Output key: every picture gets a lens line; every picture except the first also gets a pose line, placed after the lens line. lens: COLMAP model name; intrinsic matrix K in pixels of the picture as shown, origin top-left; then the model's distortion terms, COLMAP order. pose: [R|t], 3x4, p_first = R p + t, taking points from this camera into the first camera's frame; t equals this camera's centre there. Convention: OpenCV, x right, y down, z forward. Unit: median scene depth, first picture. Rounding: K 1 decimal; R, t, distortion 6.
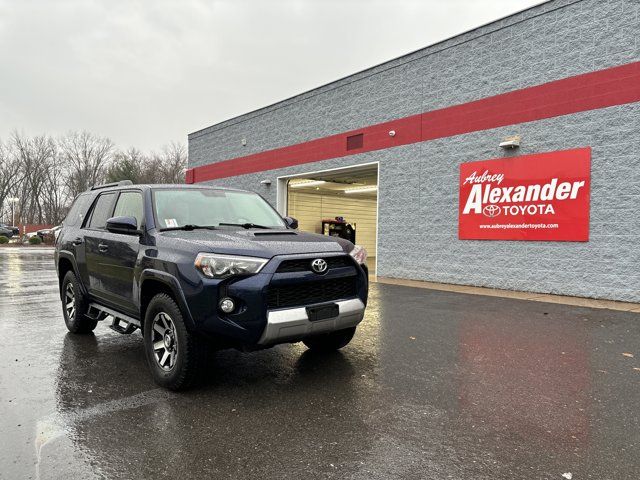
lens RADIAL K [[472.6, 0, 322.0], [0, 472.6, 246.3], [0, 0, 1]] dist [0.044350, -0.041561]
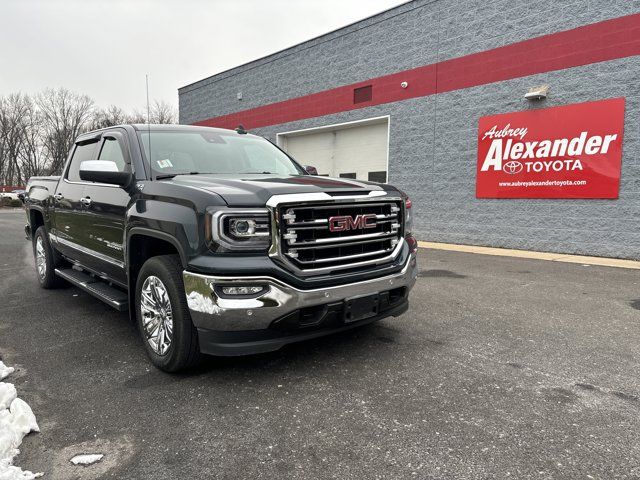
lens RADIAL K [[472.6, 0, 325.2], [0, 472.6, 246.8], [0, 0, 1]] dist [0.044350, -0.041561]
pose [[0.999439, -0.005142, 0.033096, -0.046546], [0.002505, 0.996852, 0.079246, 0.006724], [-0.033399, -0.079119, 0.996306, 0.051297]]
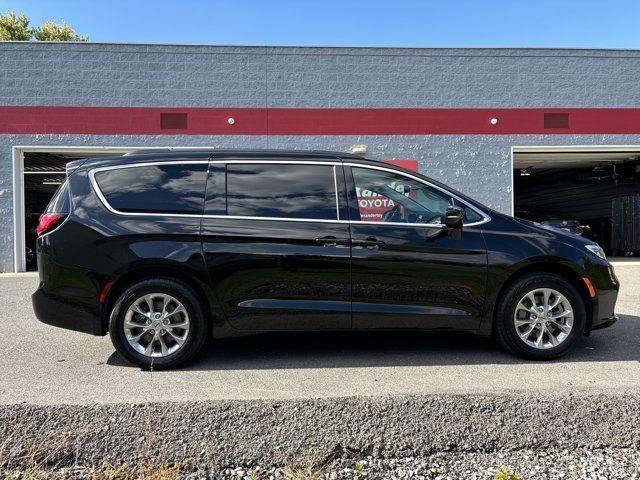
lens RADIAL K [[425.7, 0, 320.1], [0, 425.7, 242.6], [0, 0, 1]] dist [0.033258, -0.014012]
pose [[0.595554, -0.013814, 0.803196, -0.515884], [0.037855, 0.999224, -0.010883, 0.032074], [-0.802423, 0.036887, 0.595615, 0.388958]]
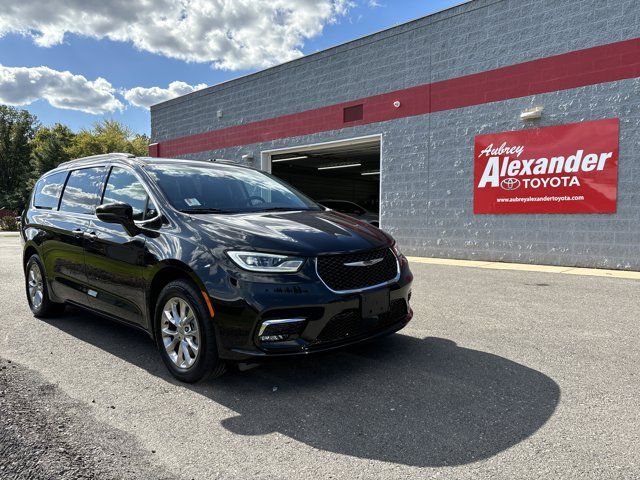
lens RADIAL K [[472.6, 0, 327.0], [0, 472.6, 243.9], [0, 0, 1]] dist [0.044350, -0.041561]
pose [[0.990873, -0.018537, 0.133518, -0.142350], [0.014064, 0.999310, 0.034363, 0.009355], [-0.134063, -0.032171, 0.990451, 0.071272]]
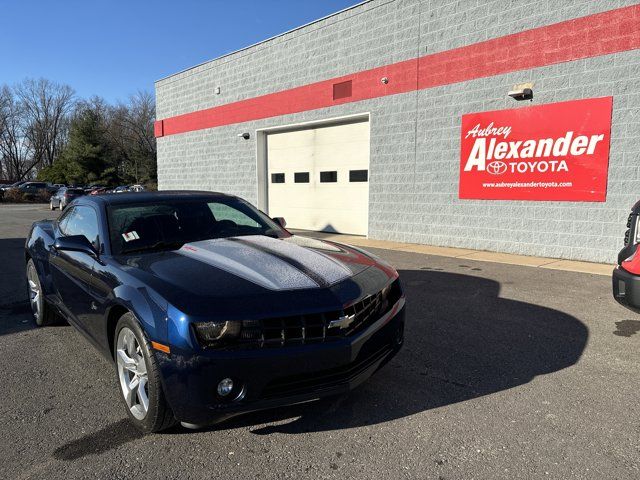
lens RADIAL K [[472.6, 0, 324.7], [0, 472.6, 245.0], [0, 0, 1]] dist [0.044350, -0.041561]
pose [[0.998360, -0.019982, 0.053651, -0.023328], [0.014507, 0.994824, 0.100572, -0.022271], [-0.055383, -0.099628, 0.993482, 0.090882]]
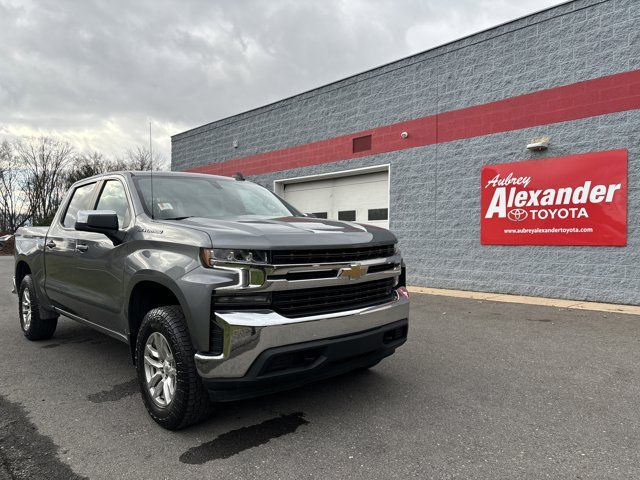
lens RADIAL K [[472.6, 0, 323.9], [0, 472.6, 246.5], [0, 0, 1]] dist [0.044350, -0.041561]
pose [[0.997161, -0.007398, 0.074939, -0.100969], [0.008276, 0.999901, -0.011411, -0.002602], [-0.074847, 0.011999, 0.997123, 0.065481]]
